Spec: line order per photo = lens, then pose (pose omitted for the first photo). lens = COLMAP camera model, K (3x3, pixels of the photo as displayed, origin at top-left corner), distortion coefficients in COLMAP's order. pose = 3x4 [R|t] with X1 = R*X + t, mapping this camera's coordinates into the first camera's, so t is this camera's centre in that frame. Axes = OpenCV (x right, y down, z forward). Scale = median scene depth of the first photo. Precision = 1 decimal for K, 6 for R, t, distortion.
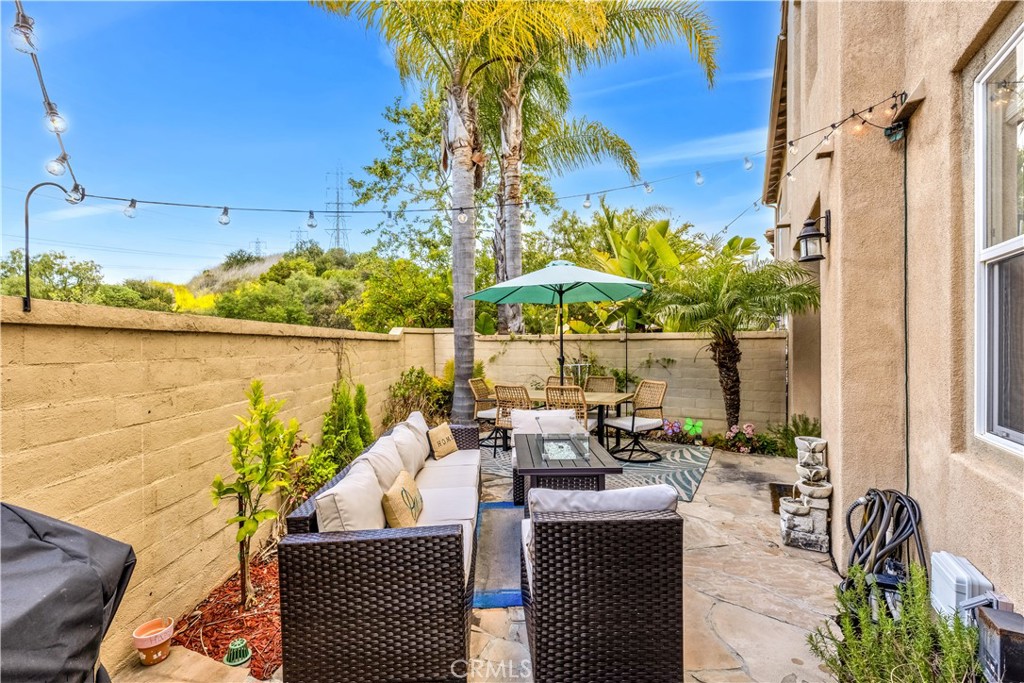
lens RADIAL K [[471.6, 0, 507.3], [0, 471.6, 343.9], [0, 0, 1]] dist [0.002575, -0.000500]
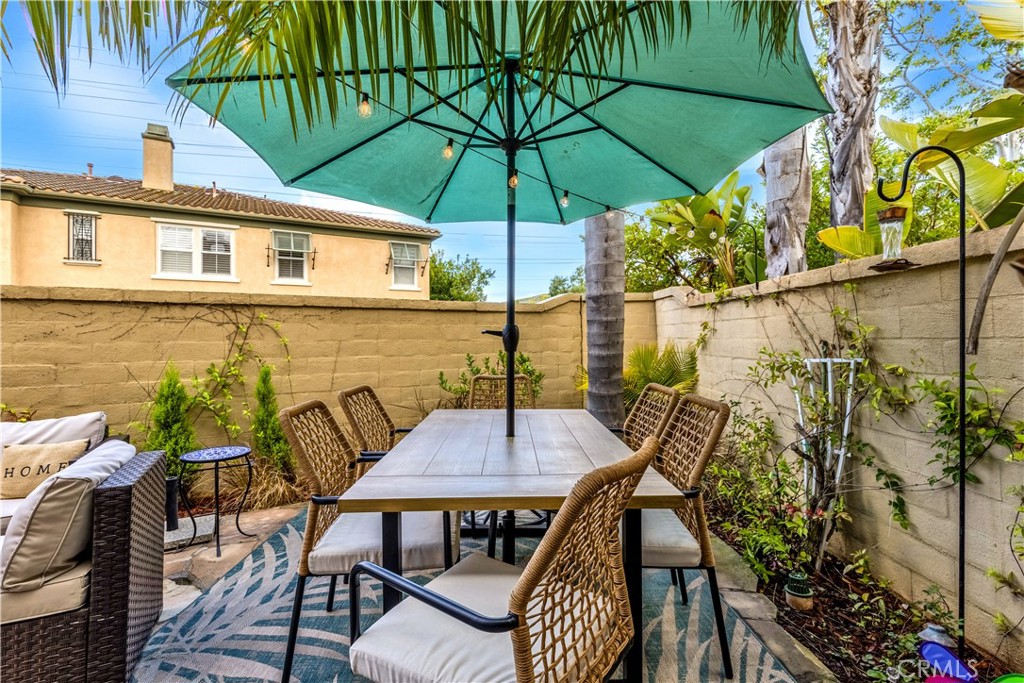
lens RADIAL K [[462.2, 0, 511.7], [0, 462.2, 335.7], [0, 0, 1]] dist [0.002609, -0.000700]
pose [[0.474152, -0.003340, -0.880437, 0.362264], [0.006282, 0.999980, -0.000411, 0.028907], [0.880421, -0.005336, 0.474163, 0.722289]]
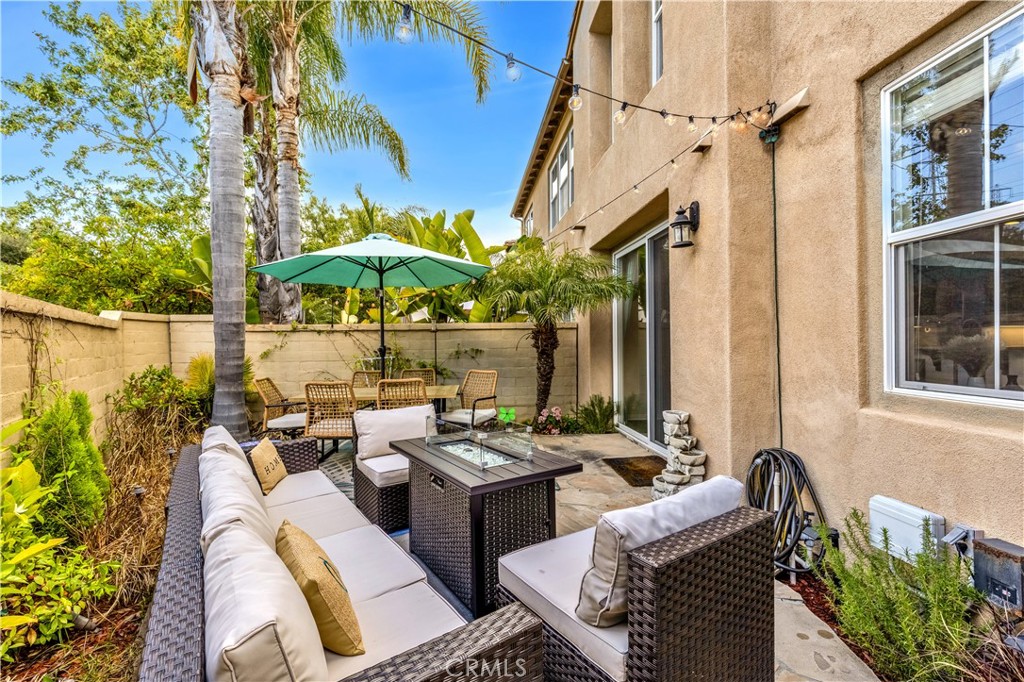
lens RADIAL K [[457.9, 0, 512.0], [0, 457.9, 341.0], [0, 0, 1]] dist [0.003385, -0.000357]
pose [[0.846035, -0.004918, 0.533105, -0.111064], [0.007565, 0.999968, -0.002780, 0.017948], [-0.533074, 0.006385, 0.846044, 0.146066]]
